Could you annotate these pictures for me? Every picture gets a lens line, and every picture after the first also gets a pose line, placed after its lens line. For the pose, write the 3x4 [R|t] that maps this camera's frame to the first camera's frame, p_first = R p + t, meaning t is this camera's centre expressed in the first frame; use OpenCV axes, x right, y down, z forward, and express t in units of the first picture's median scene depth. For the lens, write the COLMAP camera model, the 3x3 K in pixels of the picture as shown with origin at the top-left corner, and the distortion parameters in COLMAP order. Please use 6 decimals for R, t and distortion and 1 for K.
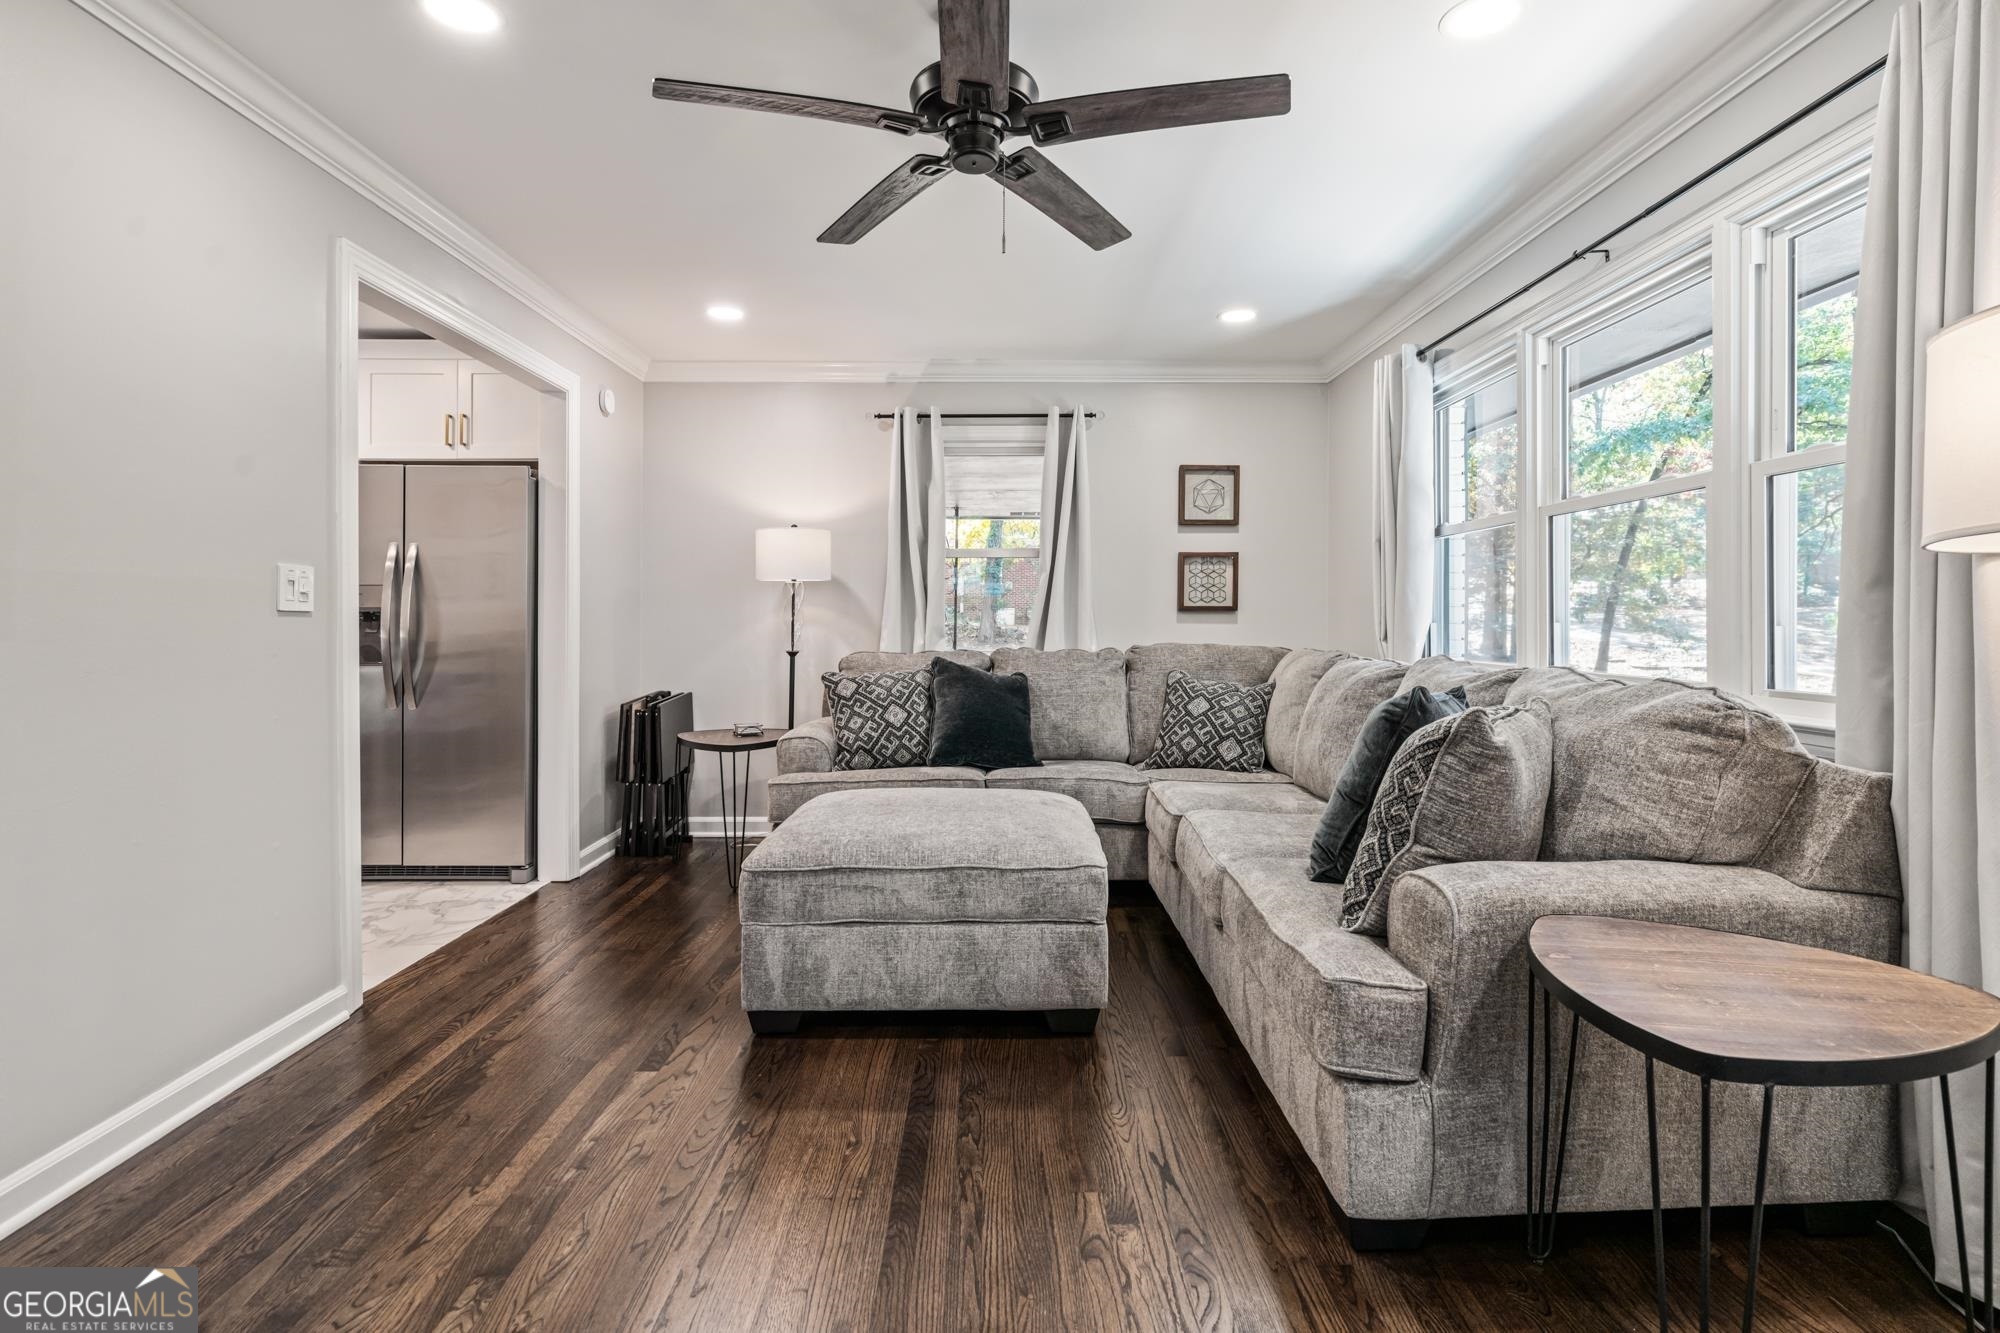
lens RADIAL K [[960.6, 0, 1001.4], [0, 960.6, 621.7], [0, 0, 1]] dist [-0.002956, 0.000522]
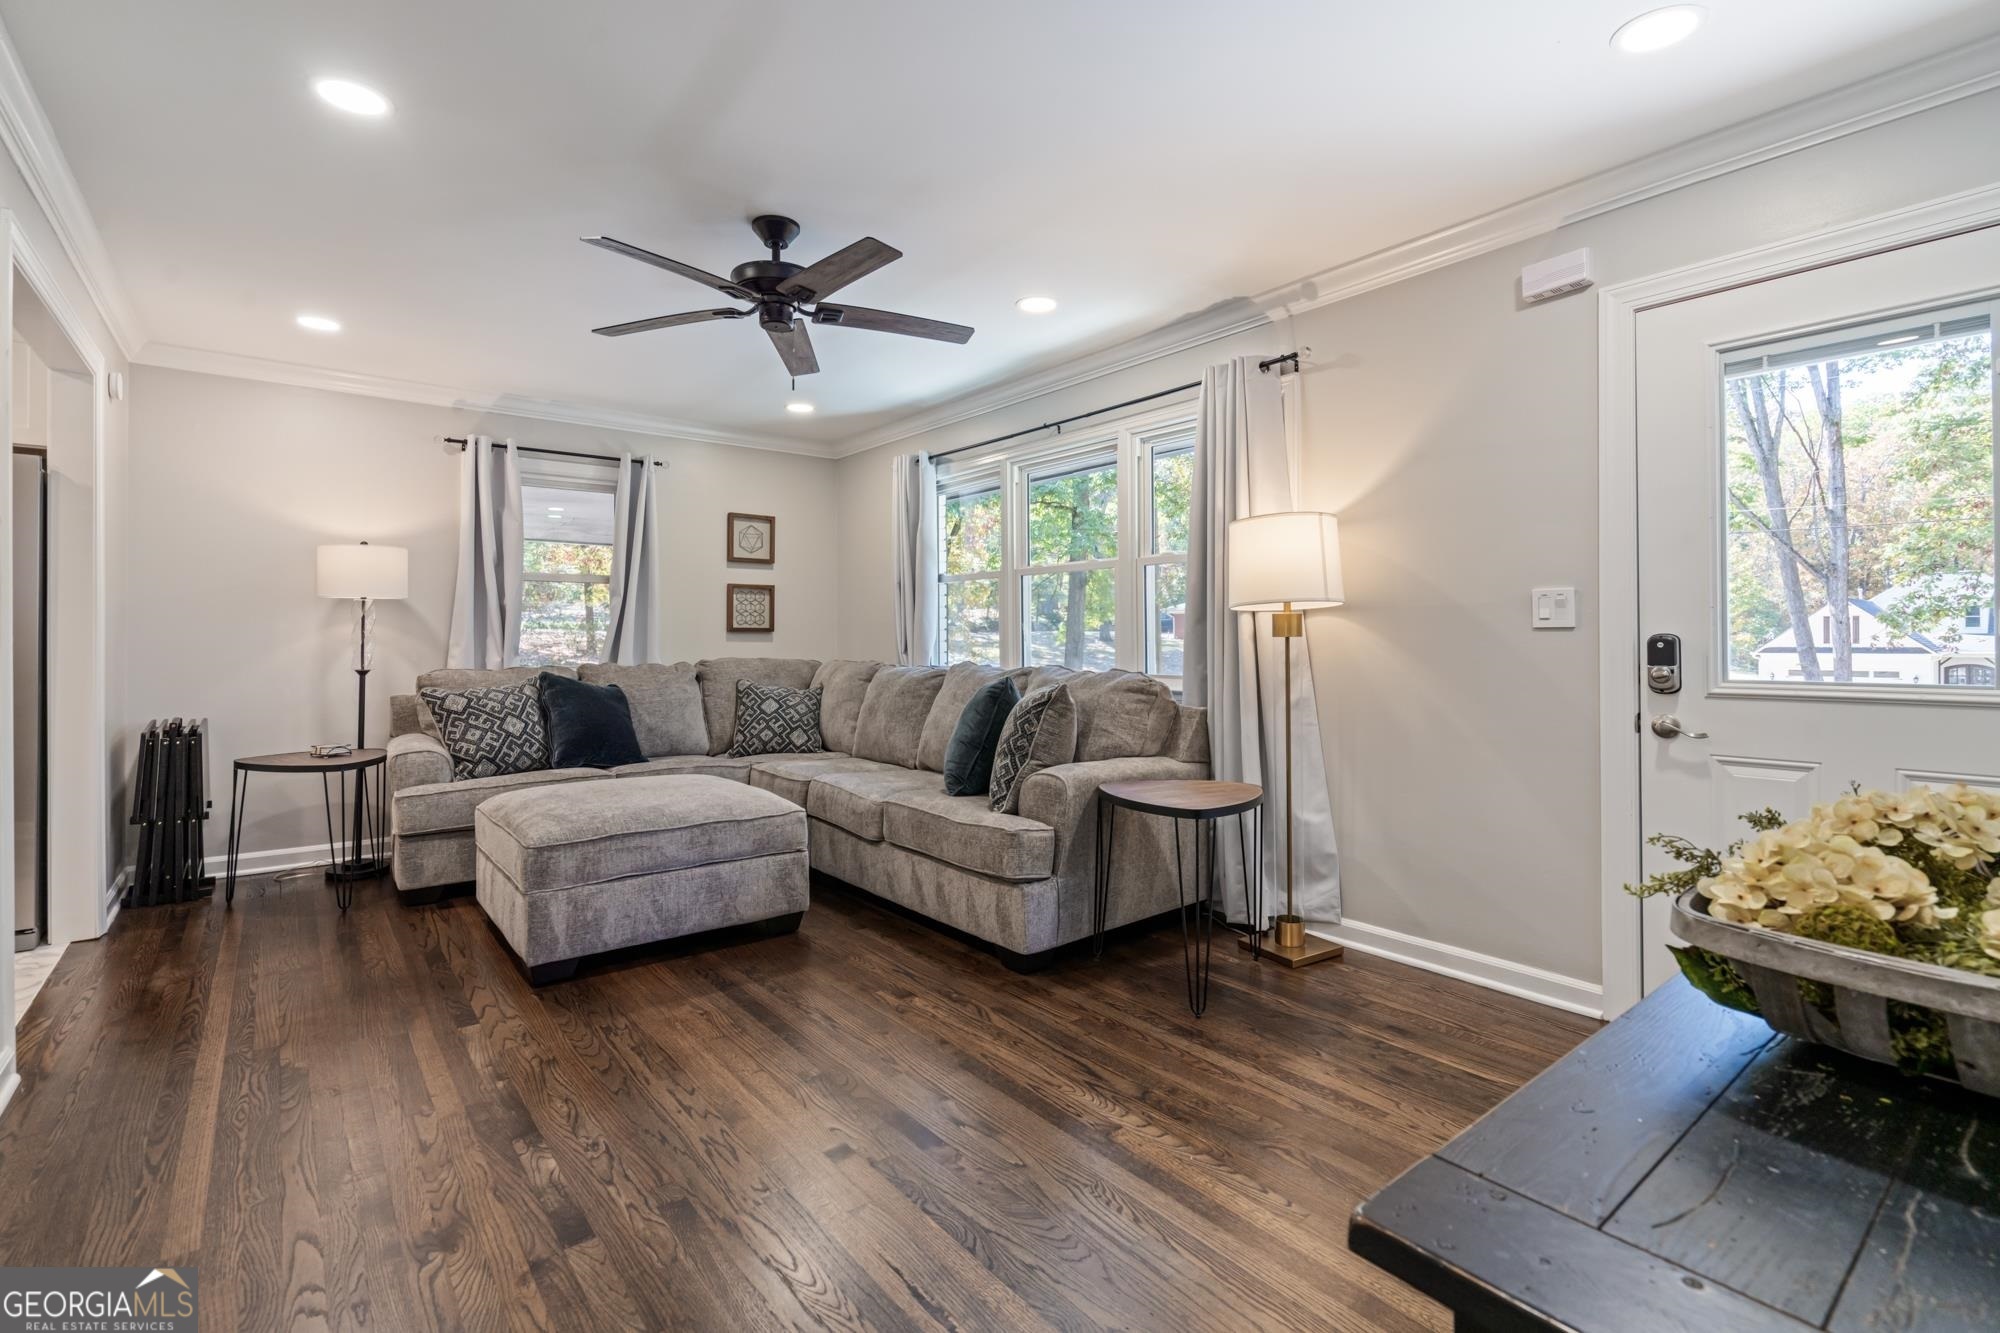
lens RADIAL K [[915.0, 0, 998.5], [0, 915.0, 623.2], [0, 0, 1]] dist [0.000273, 0.000228]
pose [[0.788499, 0.012480, 0.614910, -0.387220], [0.000057, 0.999793, -0.020364, 0.003040], [-0.615036, 0.016092, 0.788335, -0.193070]]
